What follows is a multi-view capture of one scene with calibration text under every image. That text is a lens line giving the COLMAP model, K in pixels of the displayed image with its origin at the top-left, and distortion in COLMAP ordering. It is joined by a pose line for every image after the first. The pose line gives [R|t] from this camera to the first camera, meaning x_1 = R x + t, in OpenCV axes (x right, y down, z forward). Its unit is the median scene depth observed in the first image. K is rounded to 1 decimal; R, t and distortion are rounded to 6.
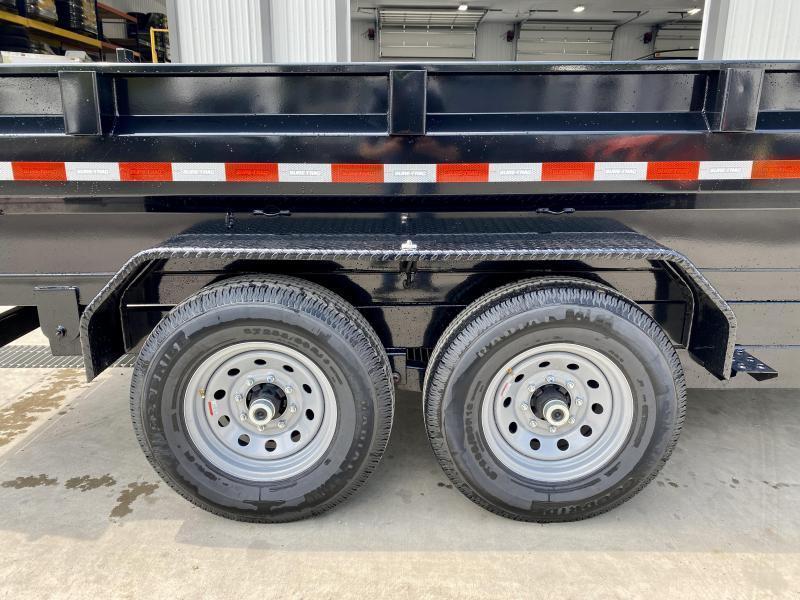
lens RADIAL K [[618.0, 0, 406.2], [0, 618.0, 306.0], [0, 0, 1]] dist [0.021312, -0.020485]
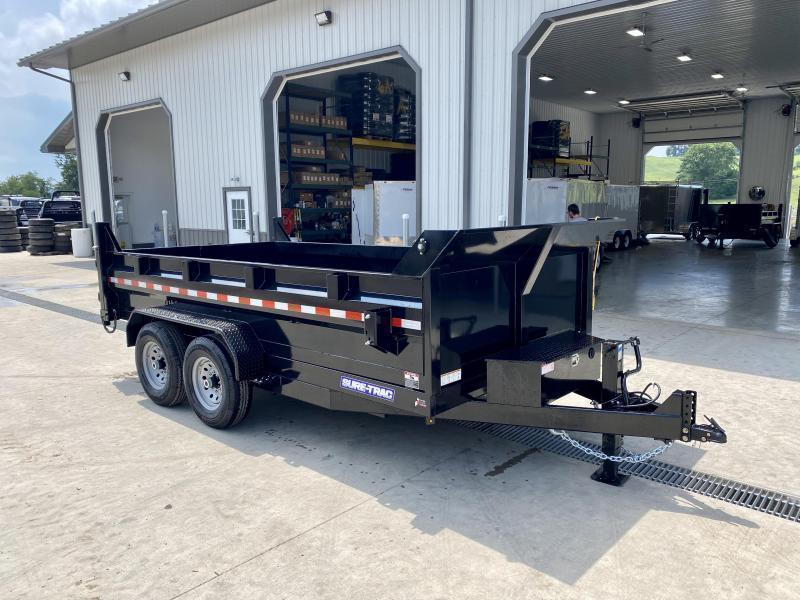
lens RADIAL K [[618.0, 0, 402.7], [0, 618.0, 305.8], [0, 0, 1]] dist [0.021312, -0.020485]
pose [[0.739160, 0.097813, -0.666389, 2.597771], [-0.167290, 0.985056, -0.040971, -0.190650], [0.652423, 0.141765, 0.744478, -0.513852]]
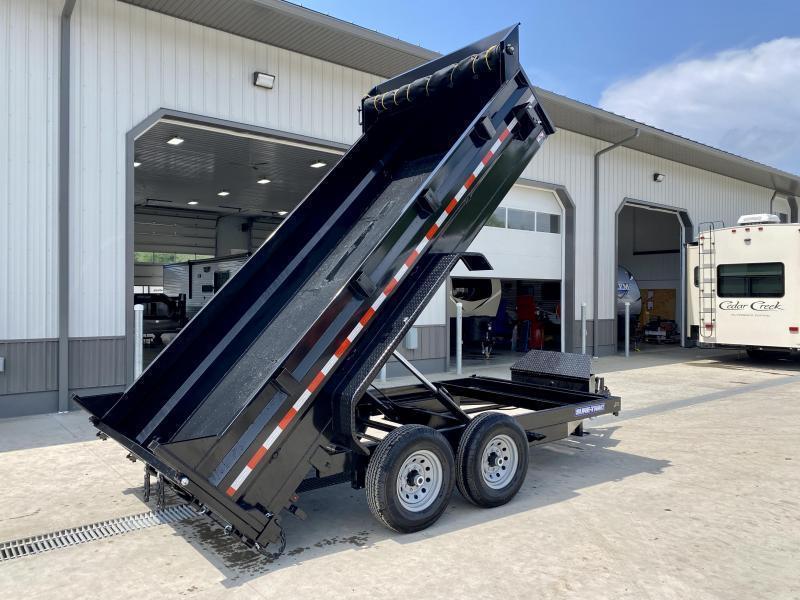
lens RADIAL K [[618.0, 0, 401.4], [0, 618.0, 302.3], [0, 0, 1]] dist [0.021312, -0.020485]
pose [[0.789479, -0.013055, 0.613639, -1.763083], [0.167798, 0.966278, -0.195323, -0.047302], [-0.590396, 0.257170, 0.765047, -1.033708]]
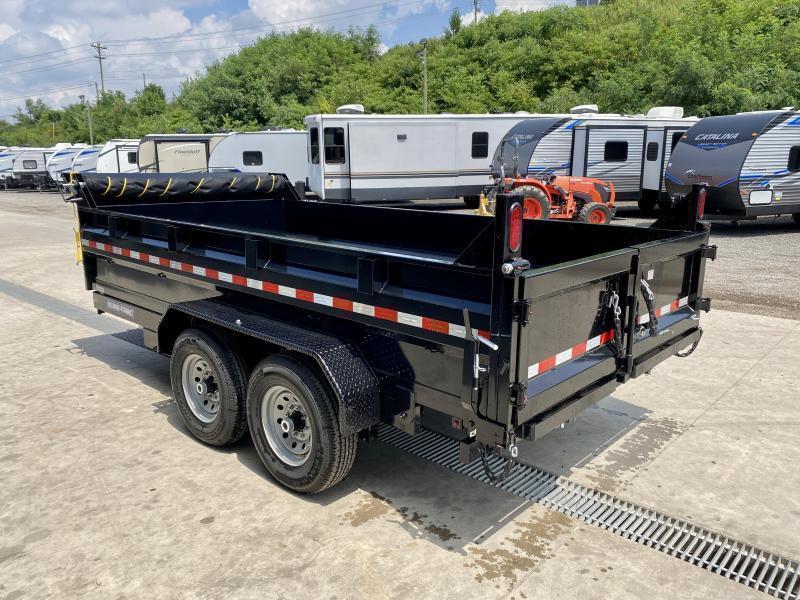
lens RADIAL K [[618.0, 0, 402.7], [0, 618.0, 306.3], [0, 0, 1]] dist [0.021312, -0.020485]
pose [[-0.735199, -0.159153, 0.658903, -1.595388], [0.173808, 0.895288, 0.410184, -1.166386], [-0.655190, 0.416089, -0.630552, 3.008179]]
